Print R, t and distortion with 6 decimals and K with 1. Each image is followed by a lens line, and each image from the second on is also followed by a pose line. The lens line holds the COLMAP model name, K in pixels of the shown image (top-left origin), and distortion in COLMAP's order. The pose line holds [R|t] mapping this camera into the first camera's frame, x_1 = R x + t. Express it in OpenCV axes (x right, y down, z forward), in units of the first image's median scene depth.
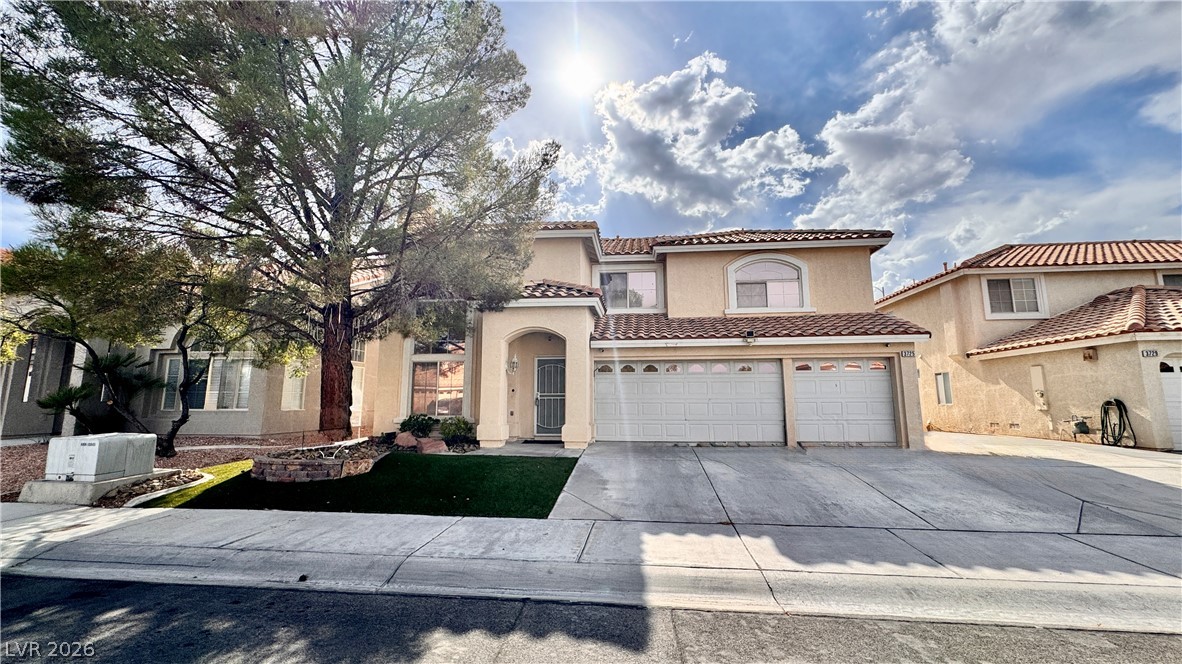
lens RADIAL K [[472.9, 0, 590.4], [0, 472.9, 331.3], [0, 0, 1]] dist [0.000586, 0.000003]
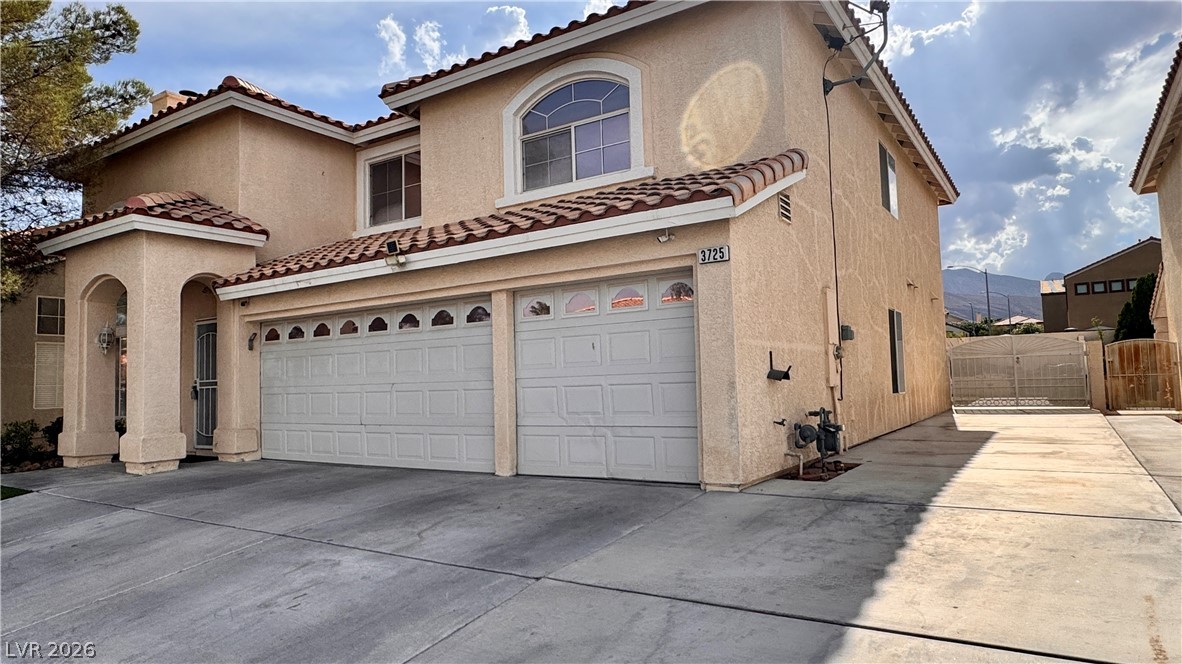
lens RADIAL K [[715.5, 0, 589.1], [0, 715.5, 333.7], [0, 0, 1]] dist [-0.001003, 0.000471]
pose [[0.886556, -0.054008, -0.459458, 0.779201], [0.093854, 0.993506, 0.064315, 0.059123], [0.453001, -0.100141, 0.885868, 0.411163]]
